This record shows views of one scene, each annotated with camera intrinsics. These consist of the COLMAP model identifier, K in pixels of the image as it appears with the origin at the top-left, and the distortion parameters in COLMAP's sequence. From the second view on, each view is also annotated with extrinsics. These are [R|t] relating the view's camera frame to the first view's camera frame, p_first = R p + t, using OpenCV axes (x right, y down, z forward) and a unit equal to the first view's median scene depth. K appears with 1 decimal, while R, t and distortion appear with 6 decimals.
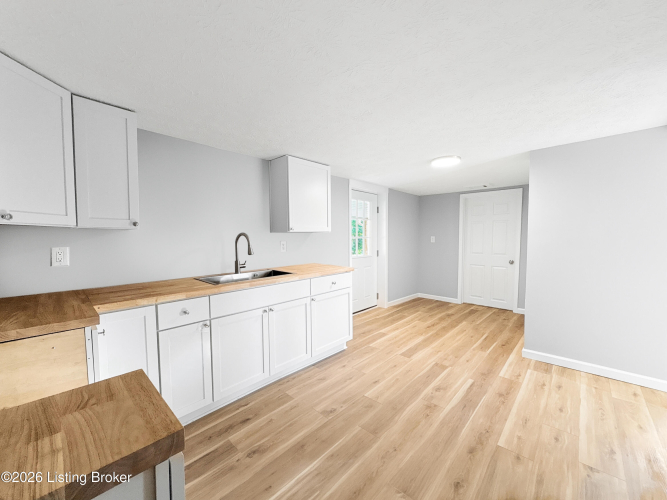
lens RADIAL K [[266.0, 0, 333.9], [0, 266.0, 250.1], [0, 0, 1]] dist [-0.000943, 0.000319]
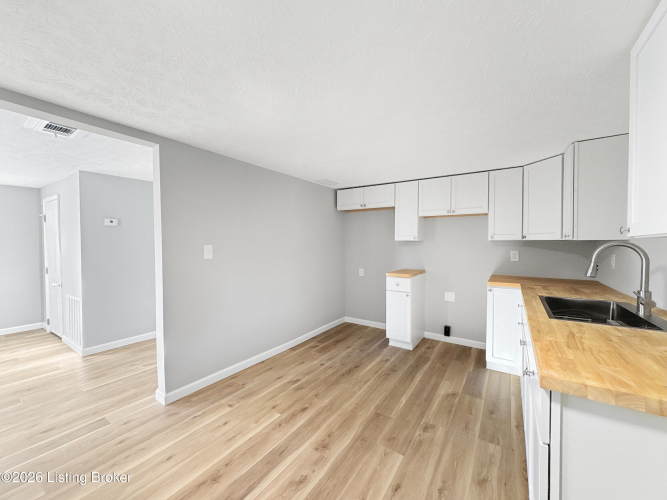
lens RADIAL K [[266.0, 0, 333.3], [0, 266.0, 249.4], [0, 0, 1]] dist [-0.000943, 0.000319]
pose [[-0.986432, 0.005120, -0.164092, 0.481963], [-0.006153, 0.997659, 0.068112, -0.108464], [0.164056, 0.068197, -0.984091, 1.861755]]
